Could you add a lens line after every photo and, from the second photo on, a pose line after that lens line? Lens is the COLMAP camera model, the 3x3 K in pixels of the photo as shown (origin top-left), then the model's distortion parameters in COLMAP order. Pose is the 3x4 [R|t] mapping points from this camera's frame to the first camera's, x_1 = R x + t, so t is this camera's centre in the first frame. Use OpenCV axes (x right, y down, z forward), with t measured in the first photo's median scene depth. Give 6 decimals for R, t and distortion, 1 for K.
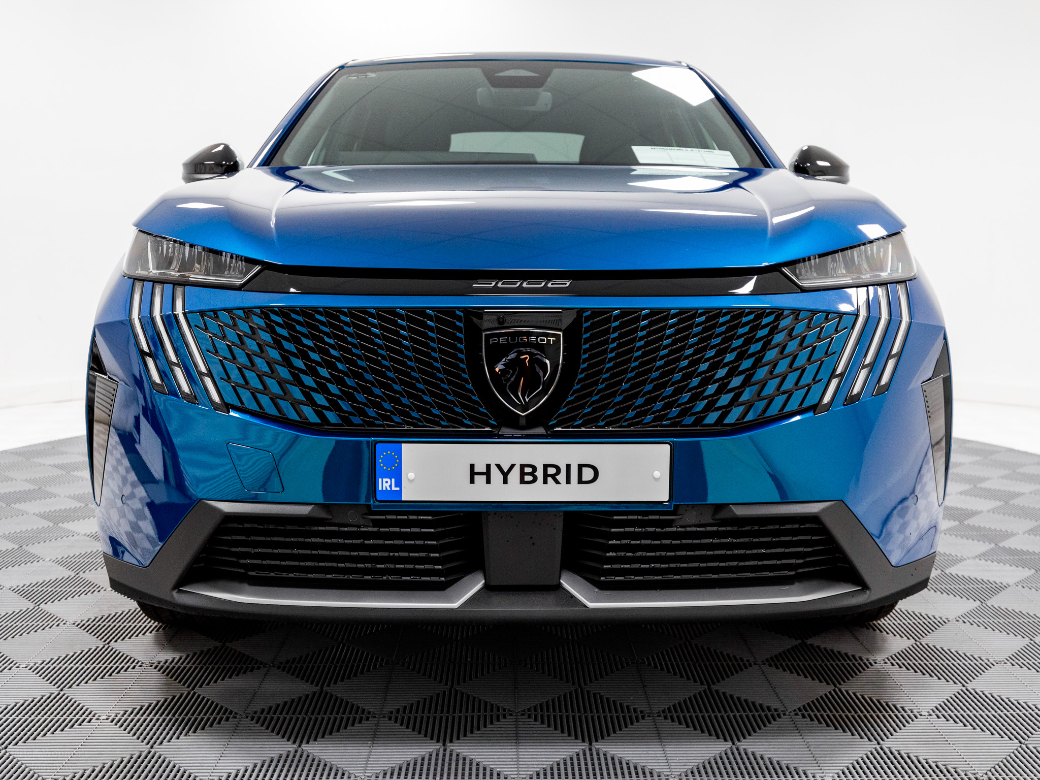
lens RADIAL K [[1127.3, 0, 520.0], [0, 1127.3, 390.0], [0, 0, 1]] dist [-0.015764, -0.005126]
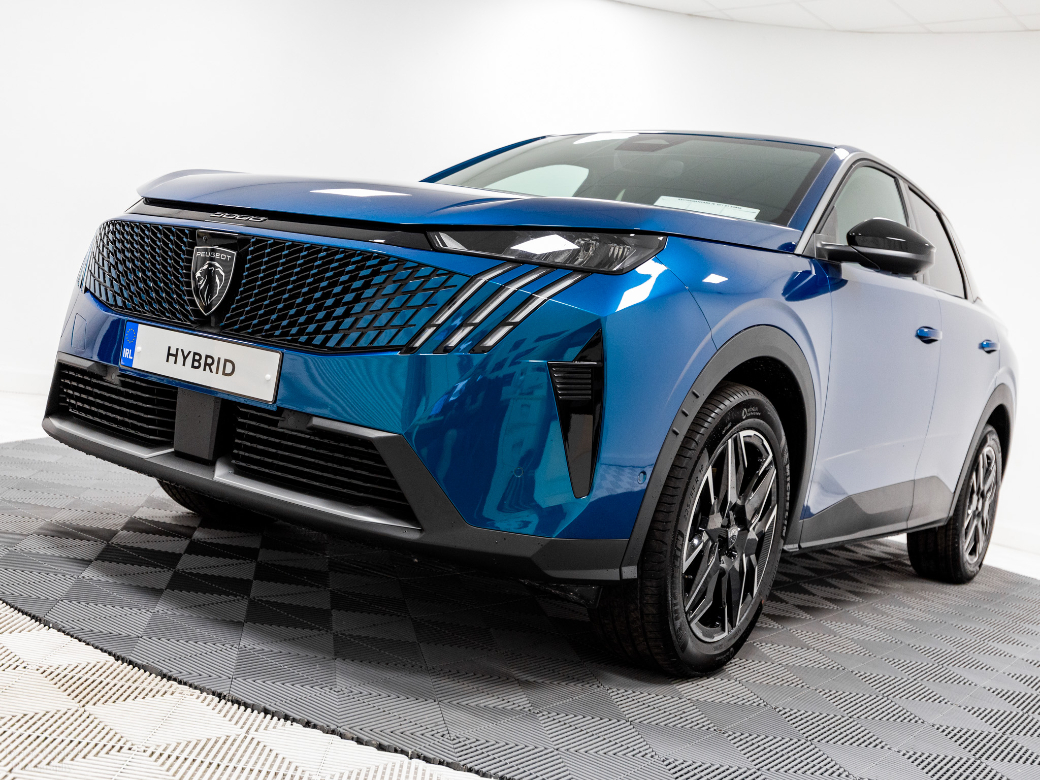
lens RADIAL K [[1127.3, 0, 520.0], [0, 1127.3, 390.0], [0, 0, 1]] dist [-0.015764, -0.005126]
pose [[0.813929, 0.161311, -0.558120, 1.005383], [-0.241955, 0.967522, -0.073213, 0.110680], [0.528183, 0.194630, 0.826524, 0.159069]]
